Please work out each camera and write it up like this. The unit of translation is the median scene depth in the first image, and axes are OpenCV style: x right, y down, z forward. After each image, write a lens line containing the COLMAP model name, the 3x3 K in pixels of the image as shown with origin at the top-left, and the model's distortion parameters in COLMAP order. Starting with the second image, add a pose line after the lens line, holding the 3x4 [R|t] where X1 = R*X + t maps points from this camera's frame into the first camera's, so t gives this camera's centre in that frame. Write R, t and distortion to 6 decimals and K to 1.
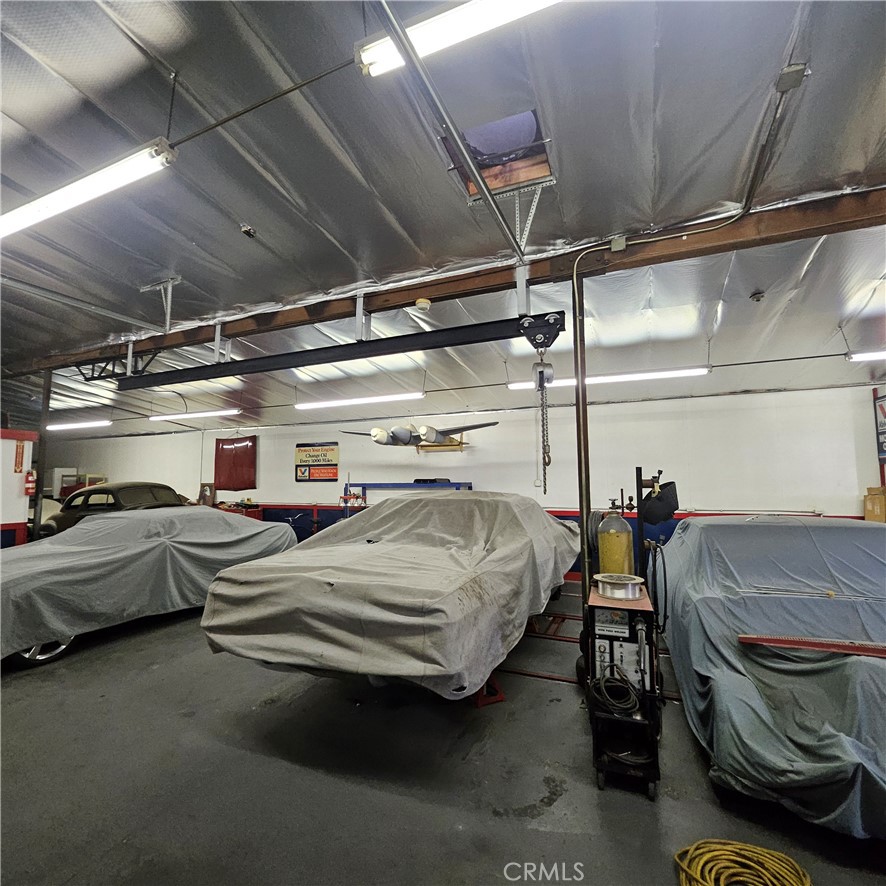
lens RADIAL K [[462.5, 0, 436.8], [0, 462.5, 441.3], [0, 0, 1]] dist [-0.003529, -0.002224]
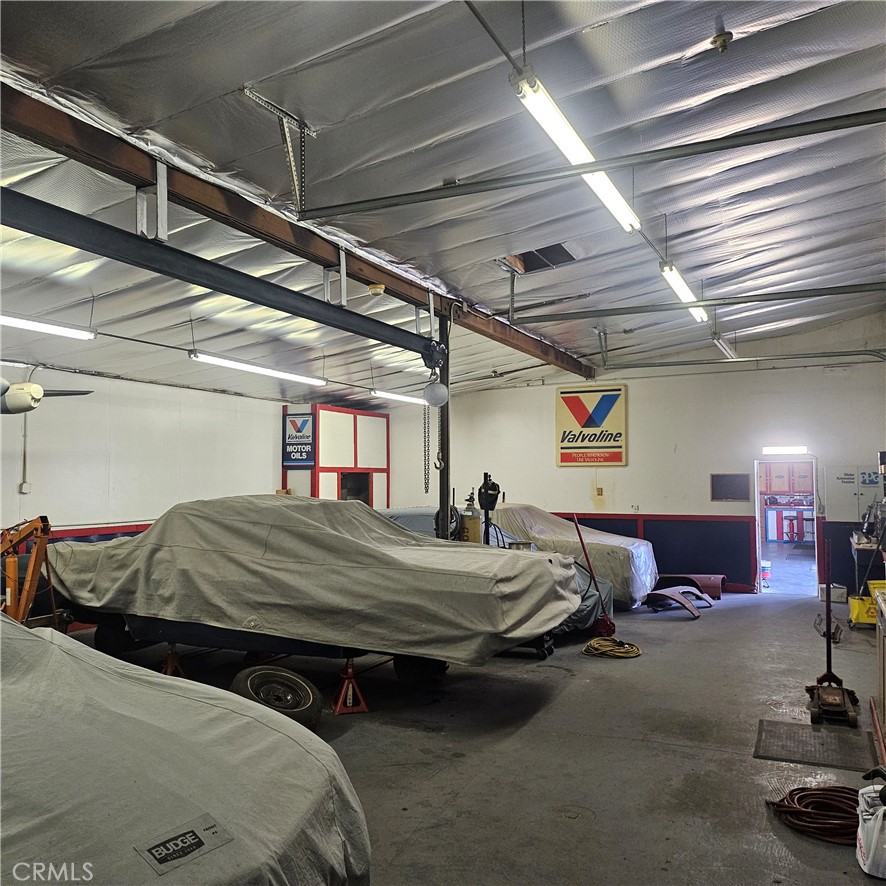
lens RADIAL K [[826.9, 0, 438.4], [0, 826.9, 434.0], [0, 0, 1]] dist [0.063259, 0.000000]
pose [[0.017464, 0.062881, 0.997868, -1.518256], [-0.081148, 0.994817, -0.061269, 0.073190], [-0.996549, -0.079905, 0.022476, 0.756484]]
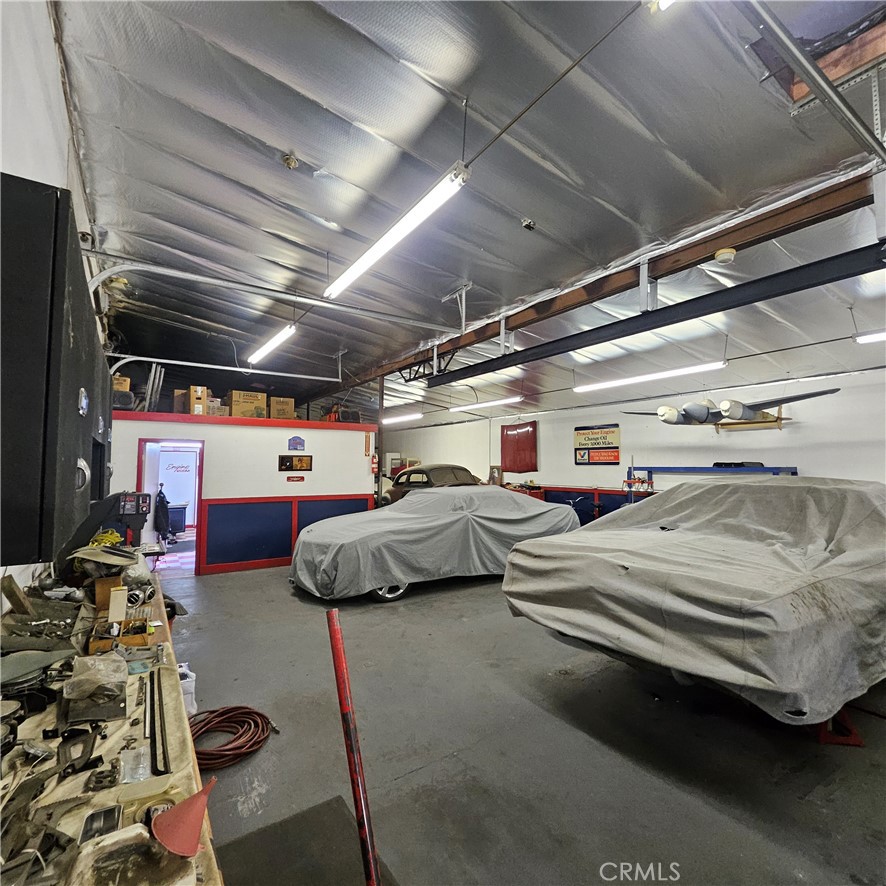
lens RADIAL K [[462.5, 0, 435.6], [0, 462.5, 441.6], [0, 0, 1]] dist [-0.003529, -0.002224]
pose [[0.836320, -0.019712, -0.547887, -0.015594], [0.038447, 0.999002, 0.022744, 0.004543], [0.546891, -0.040086, 0.836243, -0.010472]]
